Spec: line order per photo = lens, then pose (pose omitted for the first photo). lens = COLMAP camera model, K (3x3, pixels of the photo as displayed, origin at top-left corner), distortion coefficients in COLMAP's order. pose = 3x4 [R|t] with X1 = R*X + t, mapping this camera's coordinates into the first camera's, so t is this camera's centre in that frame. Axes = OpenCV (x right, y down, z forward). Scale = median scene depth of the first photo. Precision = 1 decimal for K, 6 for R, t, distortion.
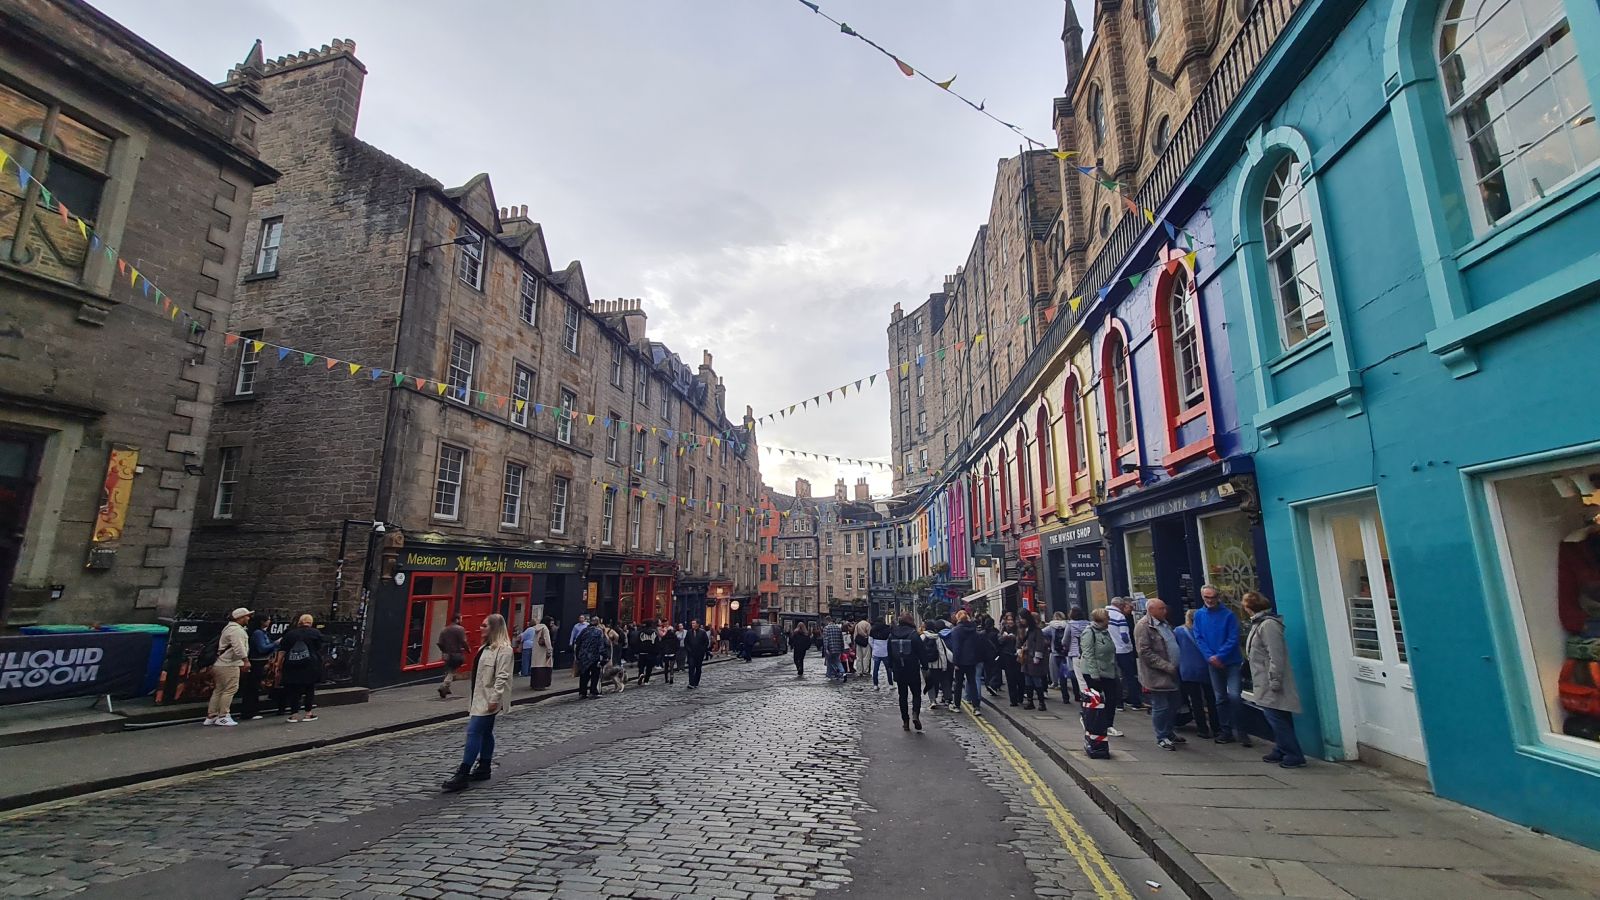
lens RADIAL K [[637.4, 0, 801.5], [0, 637.4, 461.1], [0, 0, 1]] dist [0.002210, 0.000313]
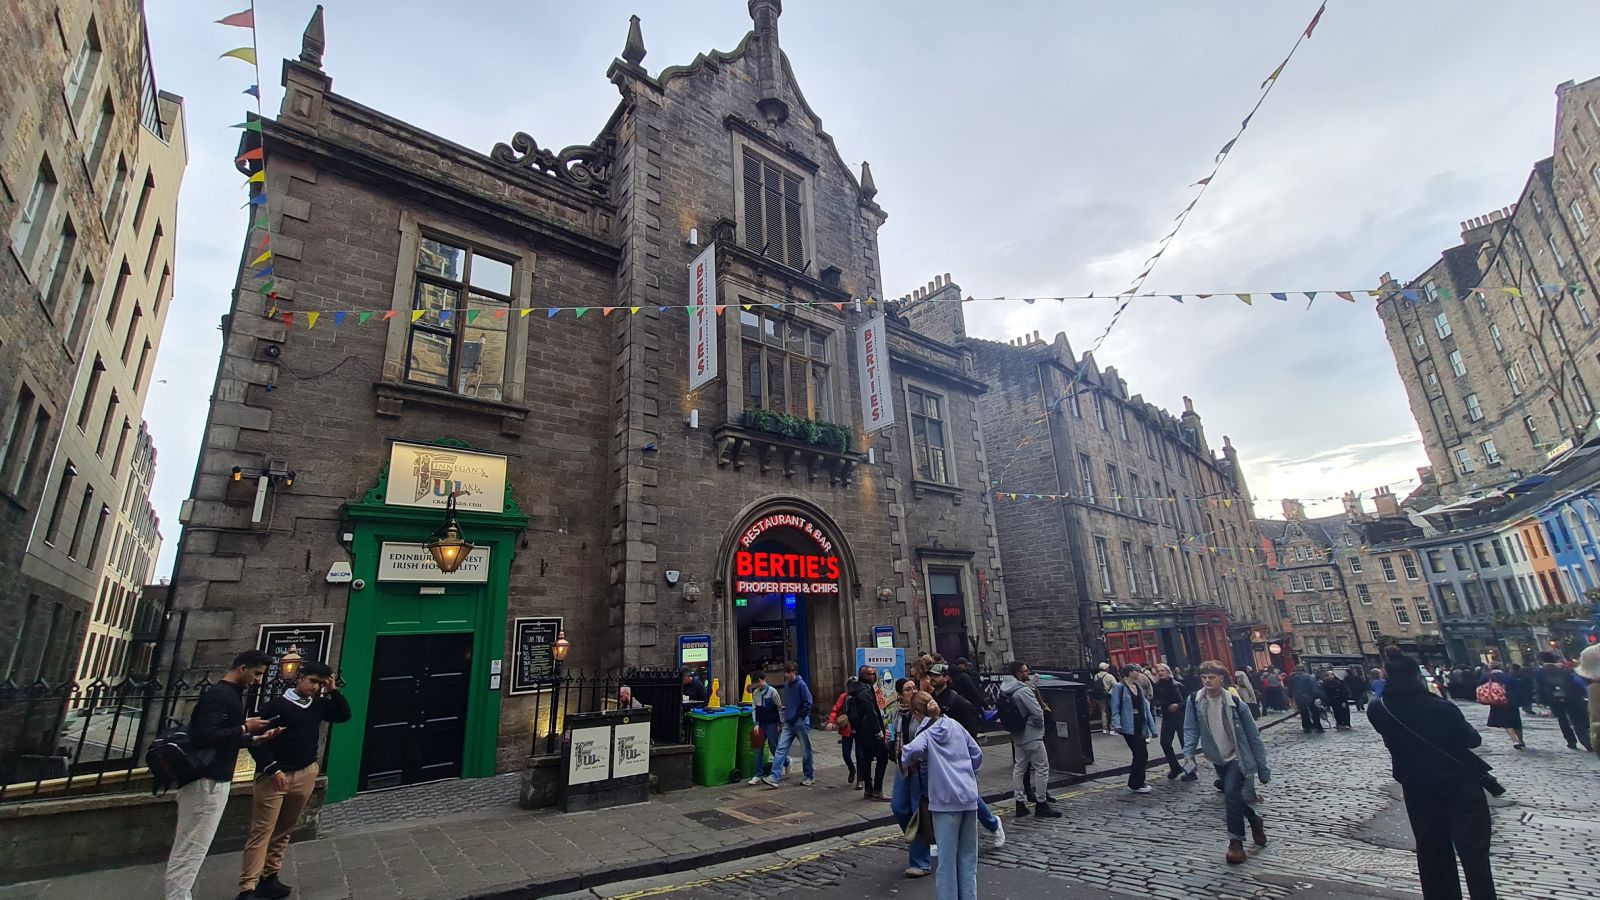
lens RADIAL K [[637.4, 0, 798.0], [0, 637.4, 457.8], [0, 0, 1]] dist [0.002210, 0.000313]
pose [[0.819686, -0.195248, -0.538510, -0.095892], [0.155318, 0.980654, -0.119140, -0.039355], [0.551354, 0.014017, 0.834154, -0.149260]]
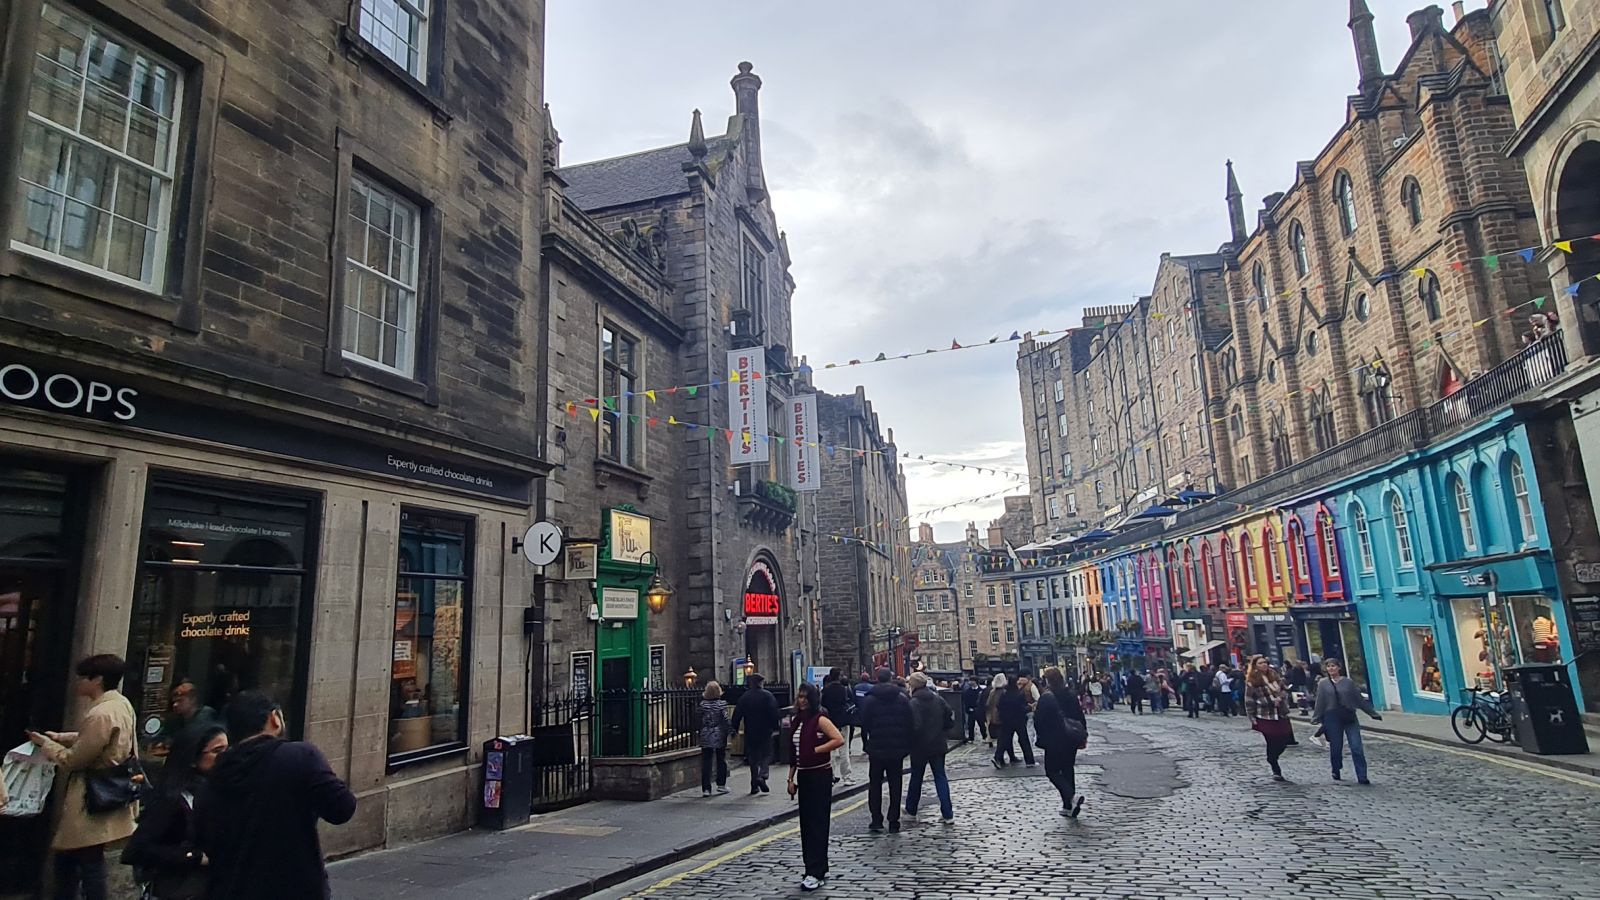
lens RADIAL K [[892.7, 0, 807.6], [0, 892.7, 453.4], [0, 0, 1]] dist [0.002265, -0.009766]
pose [[0.999080, -0.042093, -0.008224, -0.208958], [0.042042, 0.999096, -0.006288, -0.096652], [0.008481, 0.005937, 0.999946, -0.376498]]
